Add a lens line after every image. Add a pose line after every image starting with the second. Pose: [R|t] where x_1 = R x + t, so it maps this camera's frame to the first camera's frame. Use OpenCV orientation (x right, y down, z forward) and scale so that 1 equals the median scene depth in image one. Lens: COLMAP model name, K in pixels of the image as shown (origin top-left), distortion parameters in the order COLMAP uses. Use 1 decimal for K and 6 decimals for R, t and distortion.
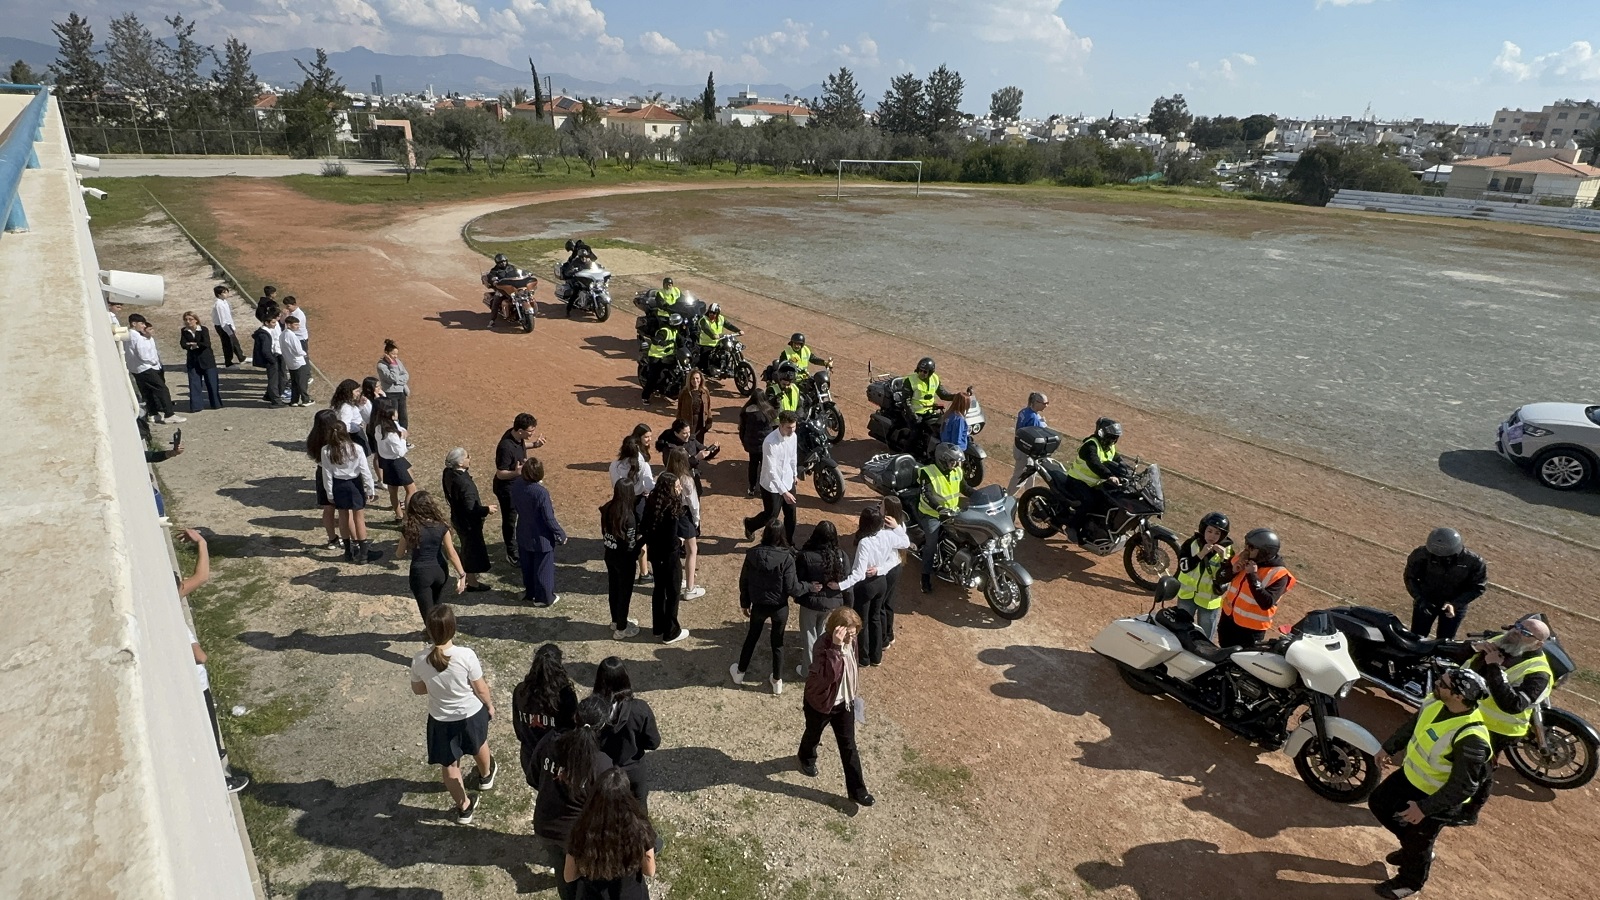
lens RADIAL K [[843.2, 0, 804.5], [0, 843.2, 445.8], [0, 0, 1]] dist [-0.000592, -0.000384]
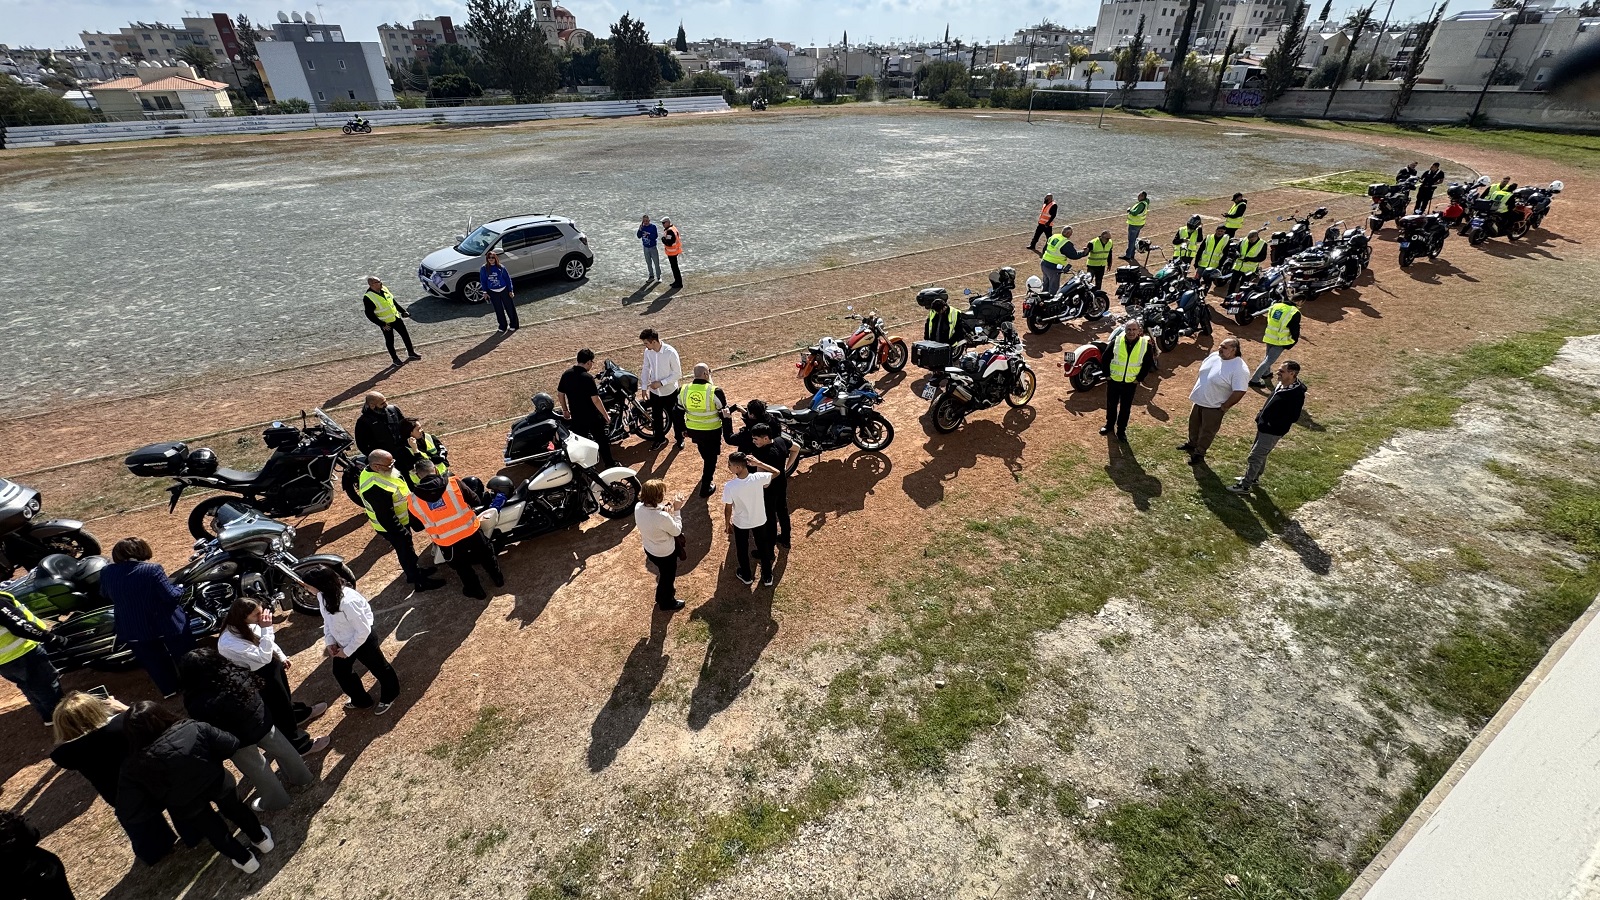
lens RADIAL K [[630.4, 0, 805.7], [0, 630.4, 448.6], [0, 0, 1]] dist [-0.002091, 0.000278]
pose [[0.154037, -0.557796, 0.815558, -0.147015], [0.378675, 0.795713, 0.472701, -0.076329], [-0.912621, 0.236018, 0.333793, 0.170484]]
